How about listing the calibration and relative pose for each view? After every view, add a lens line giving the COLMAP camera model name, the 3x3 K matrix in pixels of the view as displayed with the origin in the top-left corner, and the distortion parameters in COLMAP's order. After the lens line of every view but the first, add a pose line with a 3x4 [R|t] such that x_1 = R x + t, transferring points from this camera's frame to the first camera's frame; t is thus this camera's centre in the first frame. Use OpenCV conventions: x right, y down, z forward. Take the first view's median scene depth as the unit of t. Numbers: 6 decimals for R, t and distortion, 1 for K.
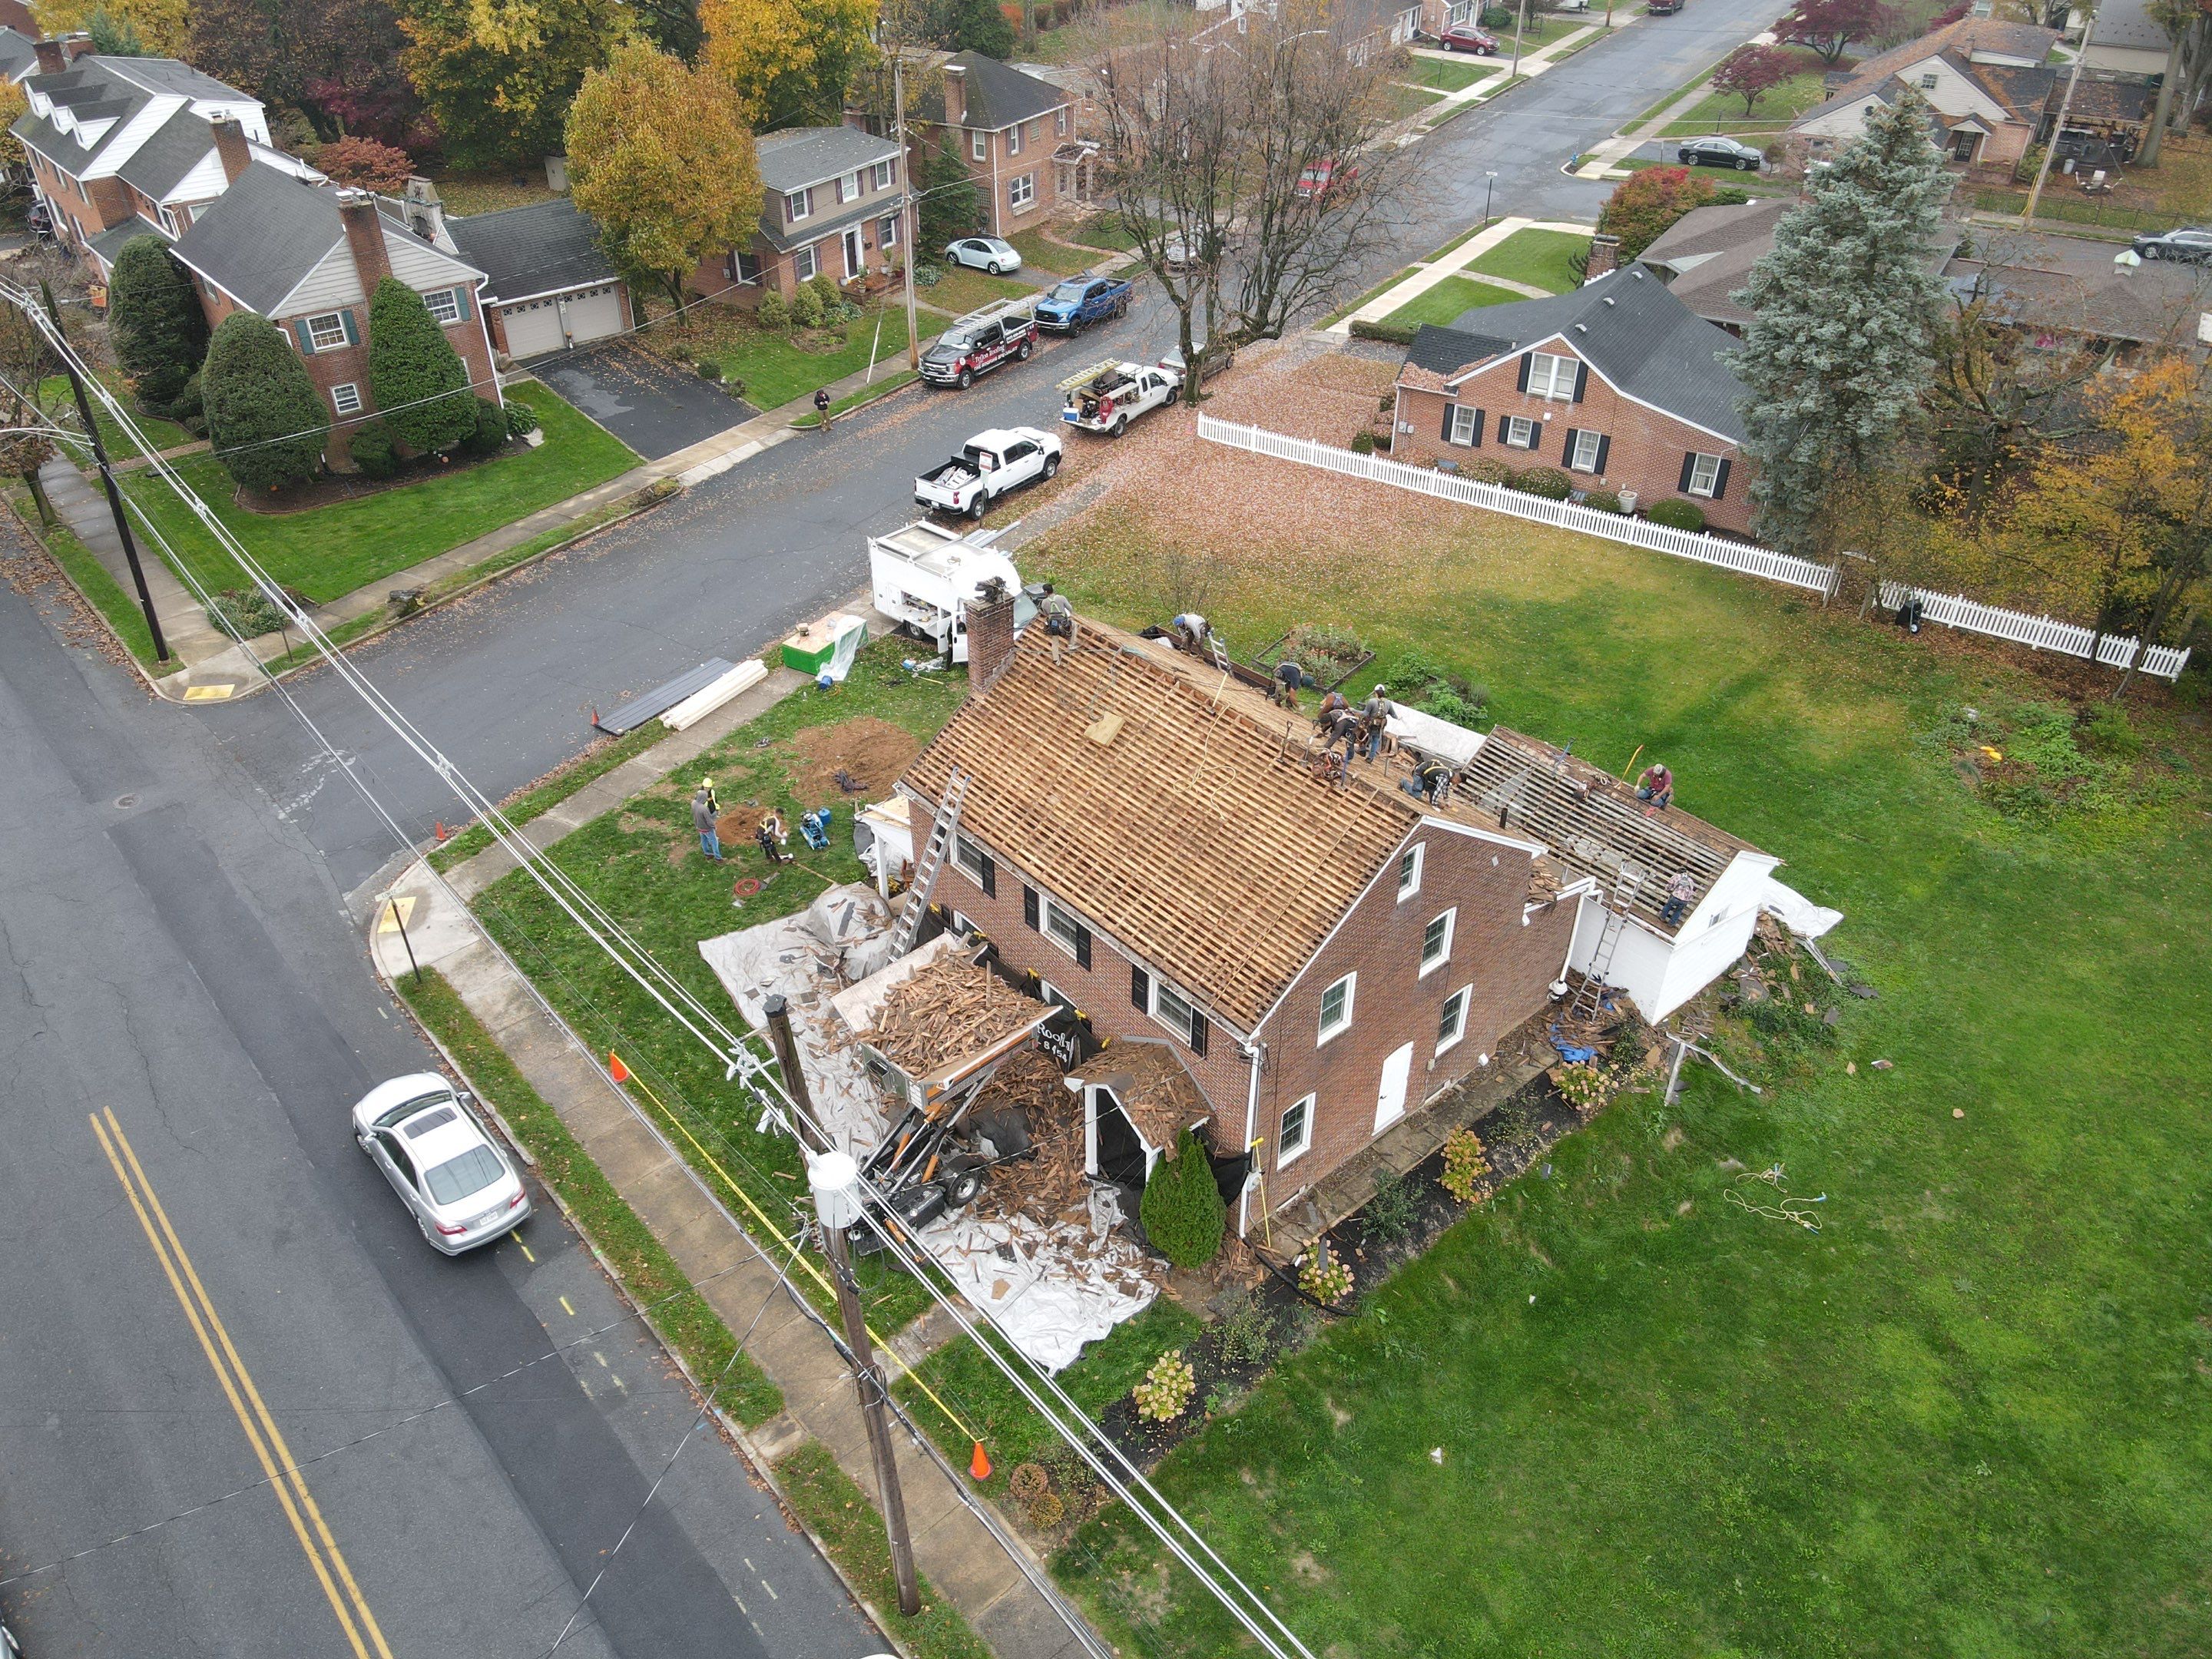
lens RADIAL K [[1621.2, 0, 1100.3], [0, 1621.2, 836.9], [0, 0, 1]] dist [0.011969, 0.009192]
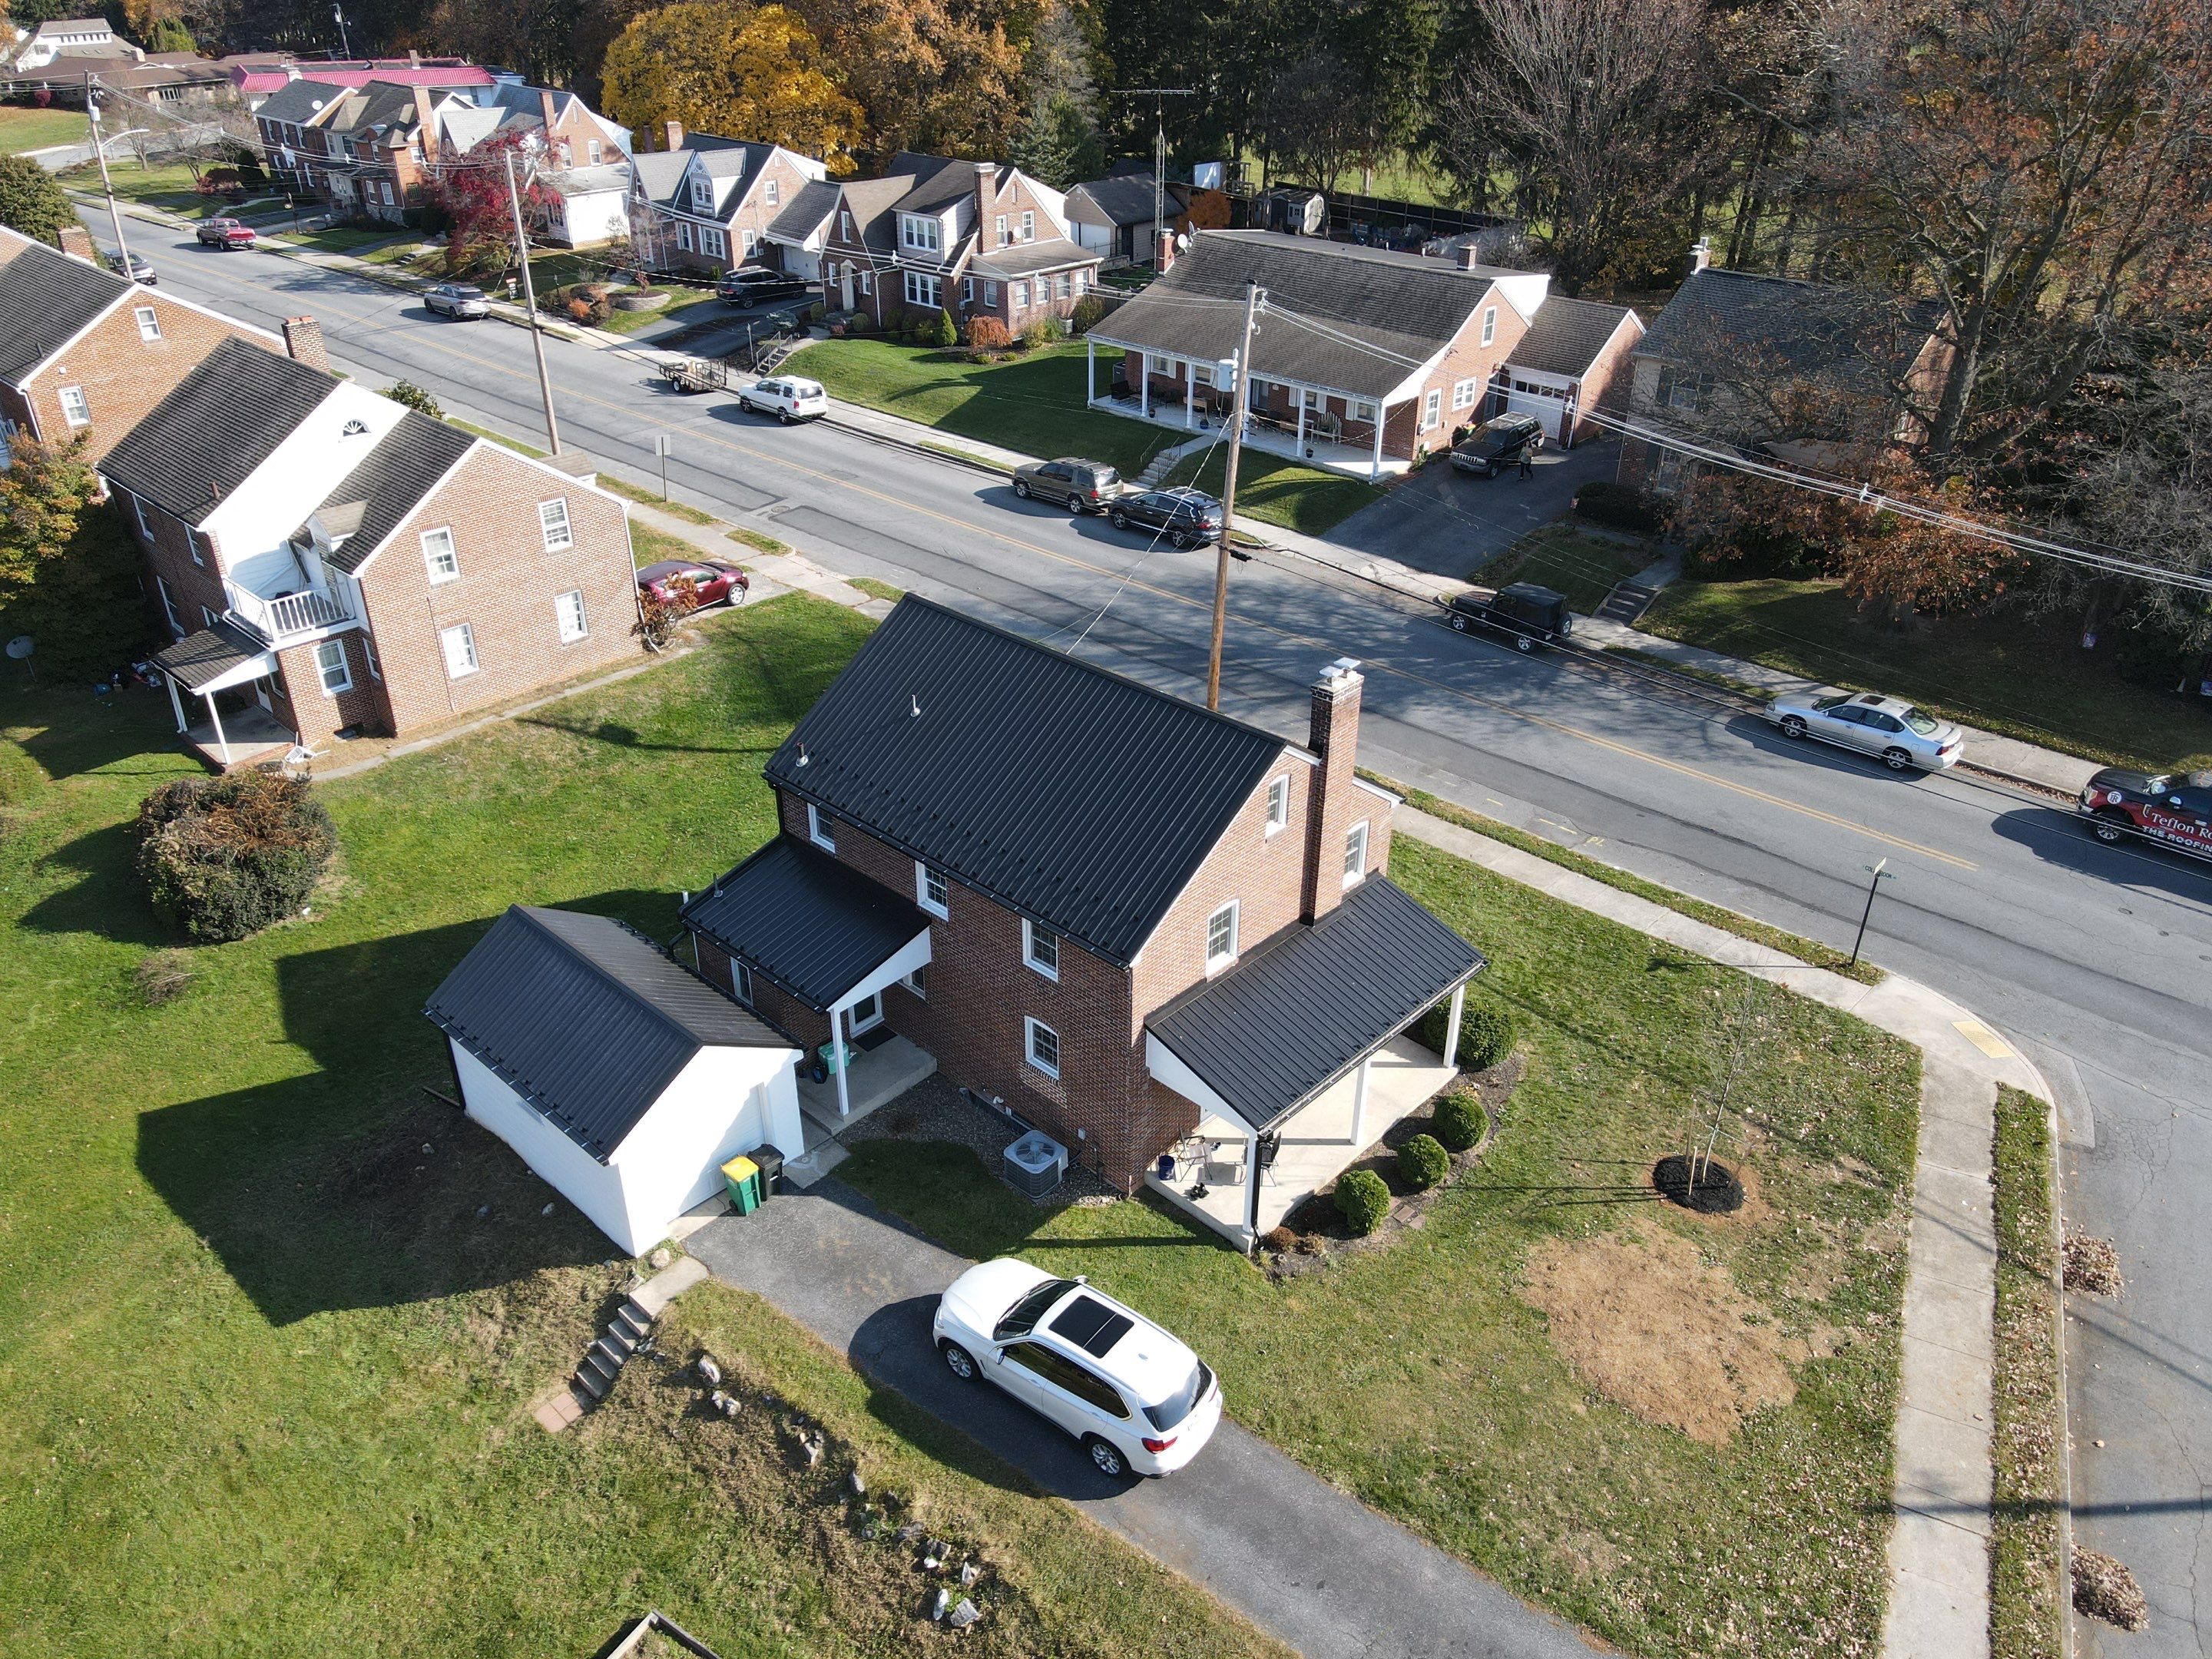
lens RADIAL K [[1621.2, 0, 1091.7], [0, 1621.2, 821.7], [0, 0, 1]] dist [0.011969, 0.009192]
pose [[-0.995238, 0.047832, -0.084926, 0.088308], [-0.057797, 0.411984, 0.909356, -0.554890], [0.078484, 0.909935, -0.407258, 0.857090]]
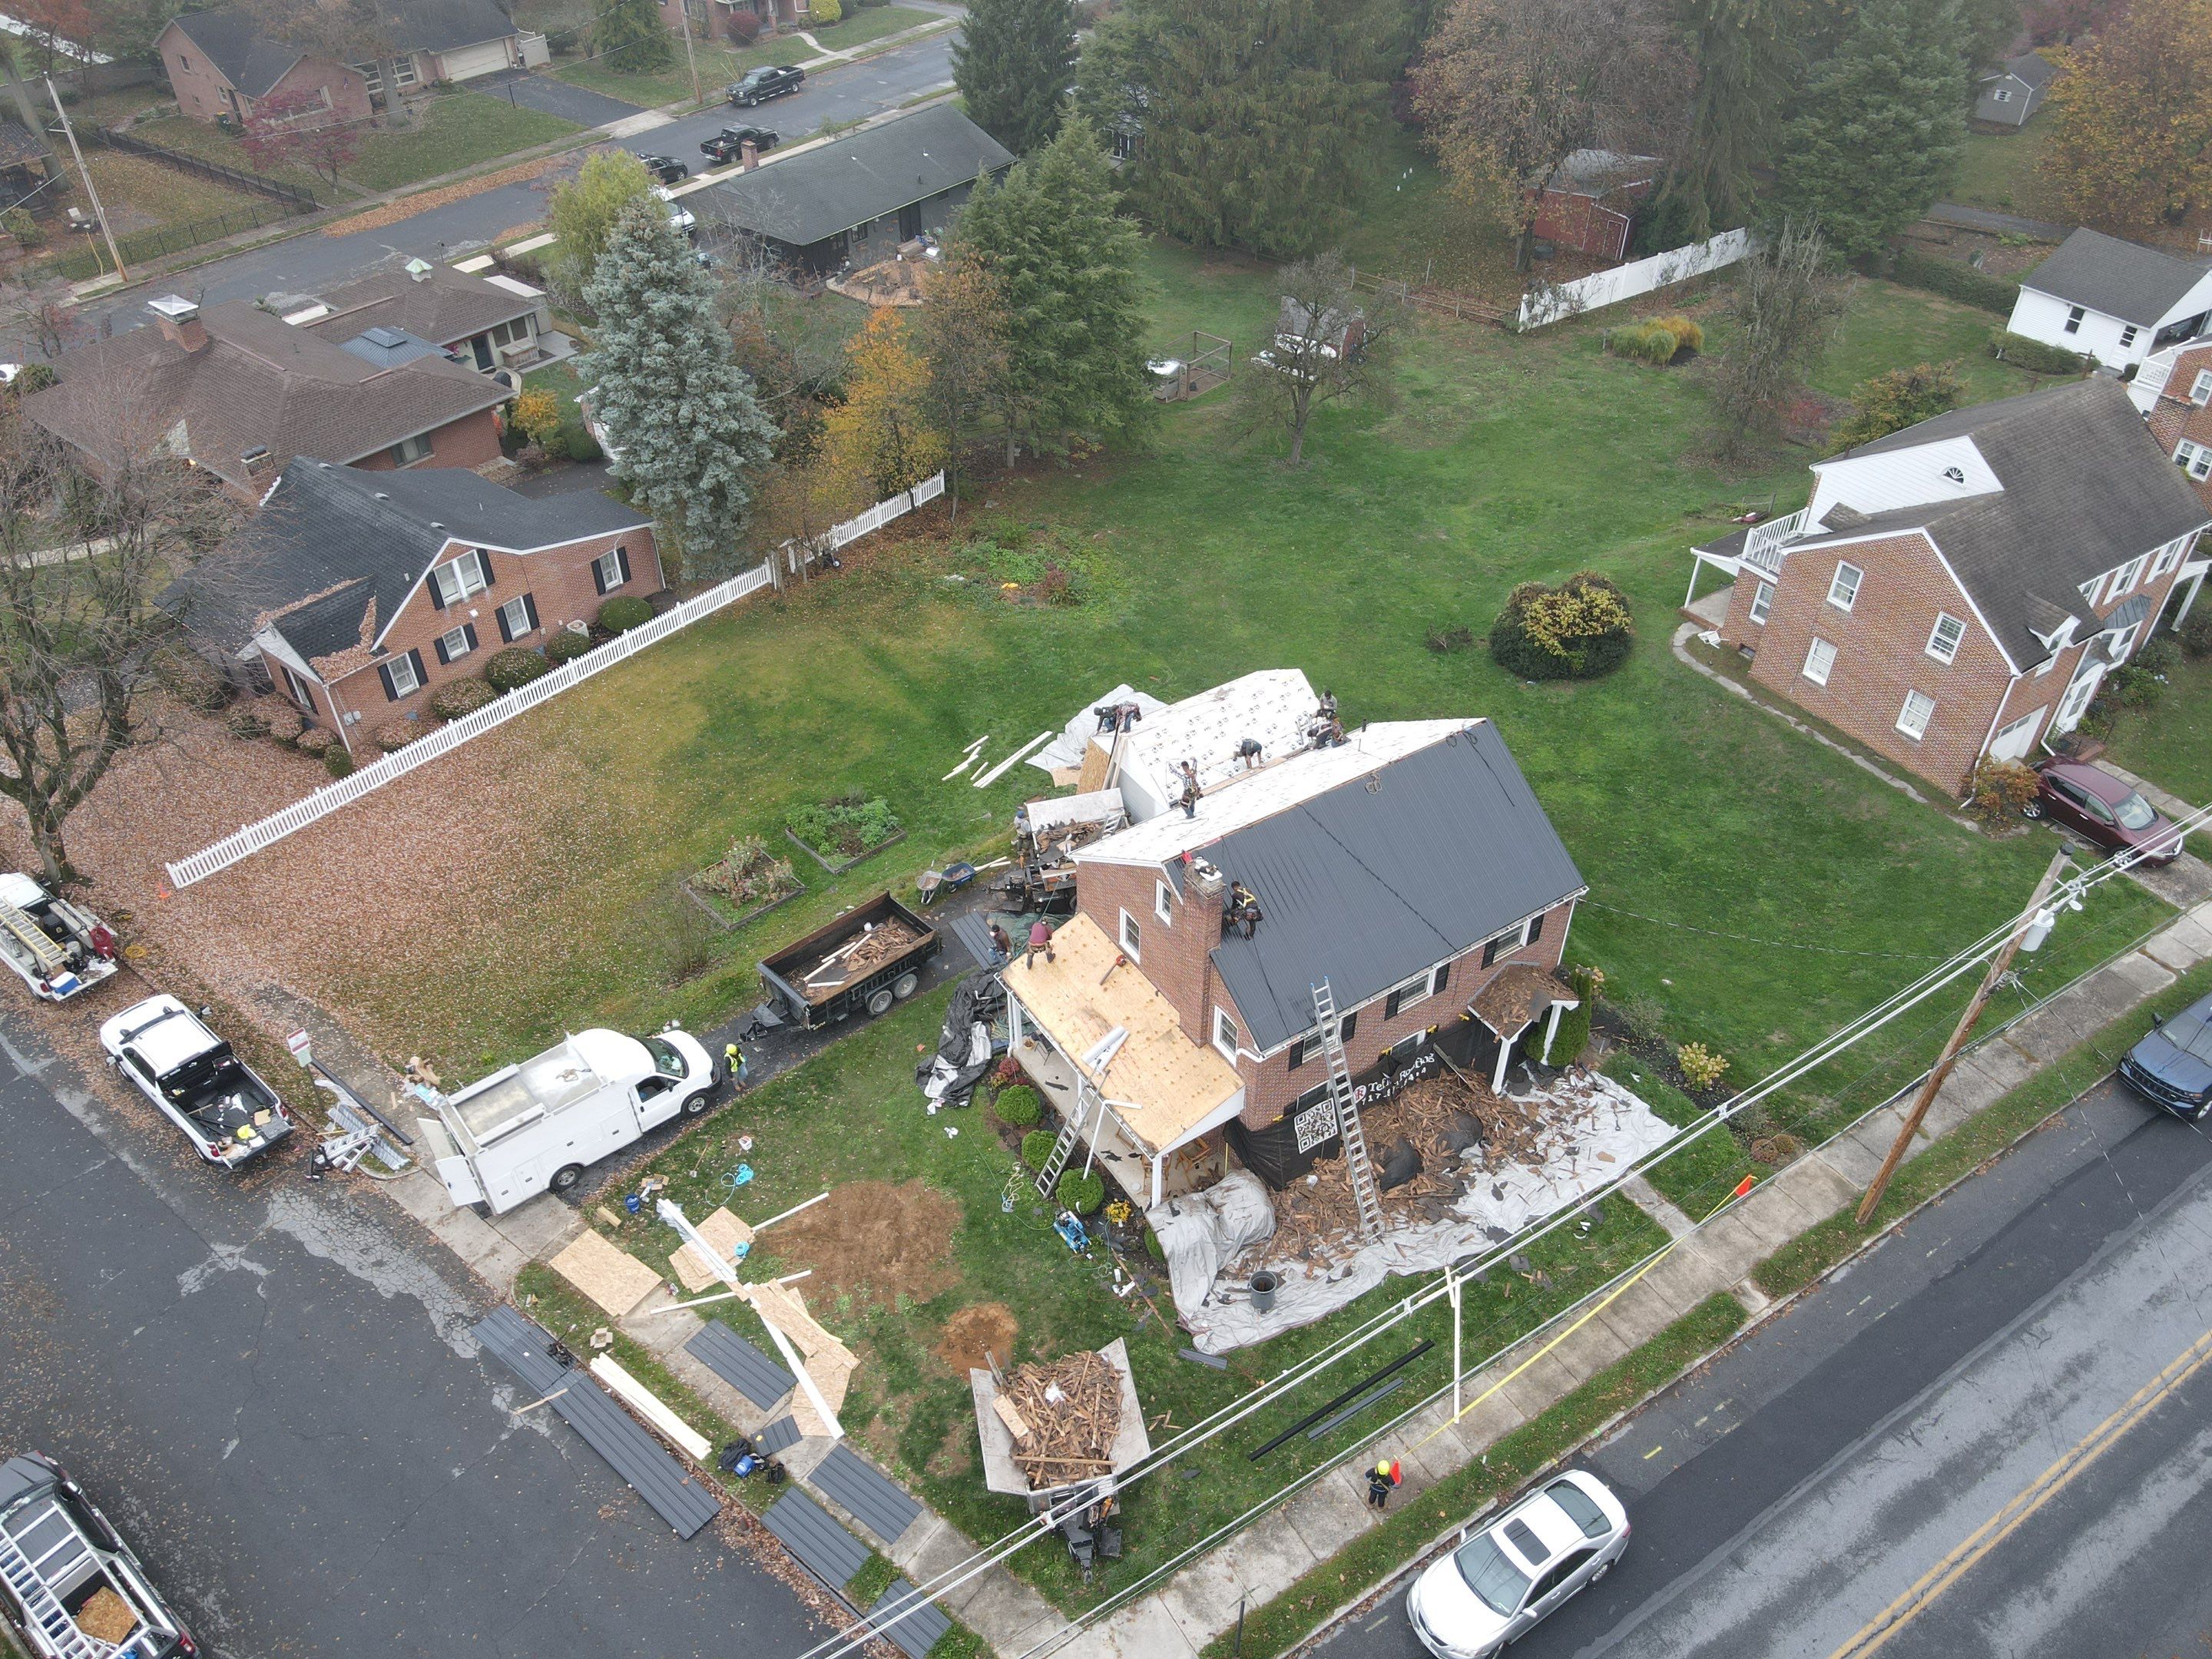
lens RADIAL K [[1621.2, 0, 1098.5], [0, 1621.2, 825.8], [0, 0, 1]] dist [0.011969, 0.009192]
pose [[0.139286, -0.636259, 0.758797, -0.535581], [0.588676, 0.669370, 0.453215, -0.427599], [-0.796279, 0.383559, 0.467785, 0.318069]]
